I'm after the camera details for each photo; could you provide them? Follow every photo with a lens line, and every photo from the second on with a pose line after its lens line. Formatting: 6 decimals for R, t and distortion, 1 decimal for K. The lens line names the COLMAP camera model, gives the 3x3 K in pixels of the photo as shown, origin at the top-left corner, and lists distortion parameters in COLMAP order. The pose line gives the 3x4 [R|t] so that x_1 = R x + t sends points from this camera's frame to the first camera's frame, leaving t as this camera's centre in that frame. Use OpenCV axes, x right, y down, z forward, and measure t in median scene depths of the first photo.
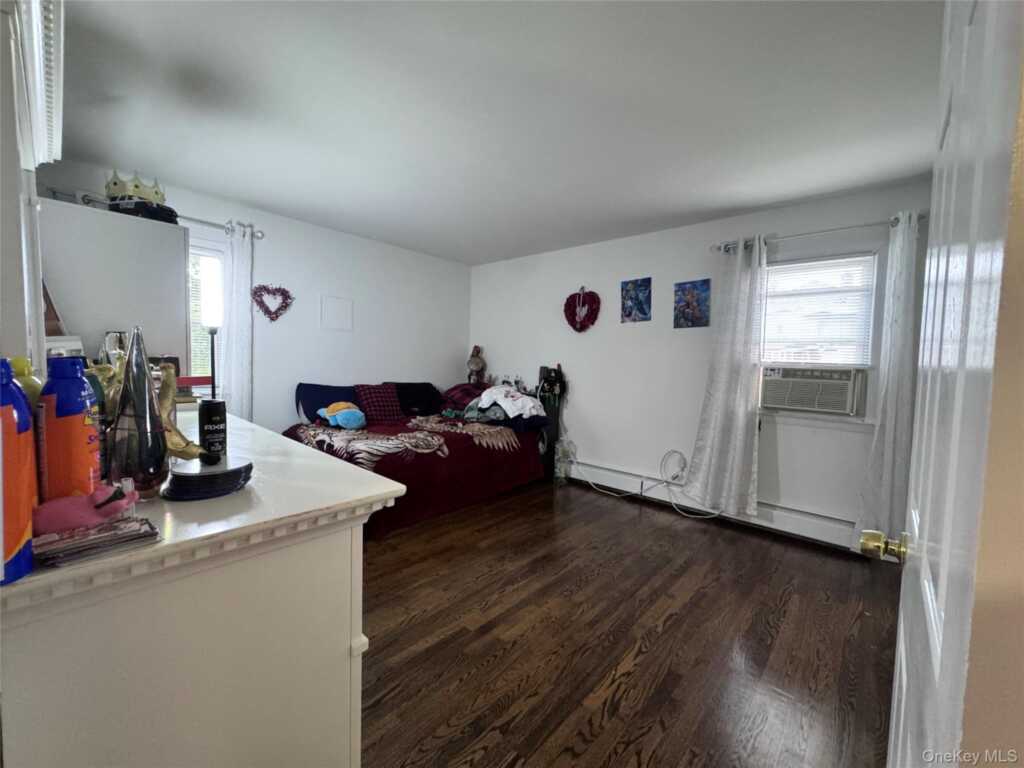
lens RADIAL K [[408.3, 0, 510.0], [0, 408.3, 383.5], [0, 0, 1]] dist [-0.003492, 0.000103]
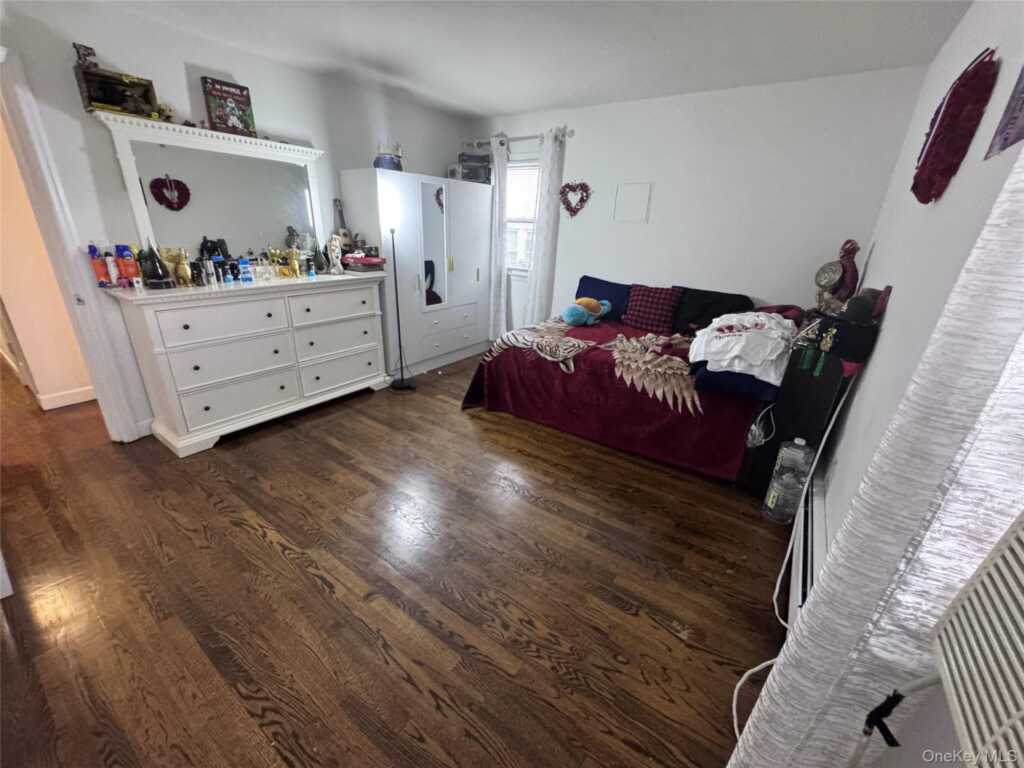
lens RADIAL K [[408.3, 0, 510.0], [0, 408.3, 383.5], [0, 0, 1]] dist [-0.003492, 0.000103]
pose [[0.125703, 0.330369, -0.935444, 0.679409], [-0.089933, 0.942835, 0.320894, -0.072537], [0.987983, 0.043790, 0.148229, 0.768675]]
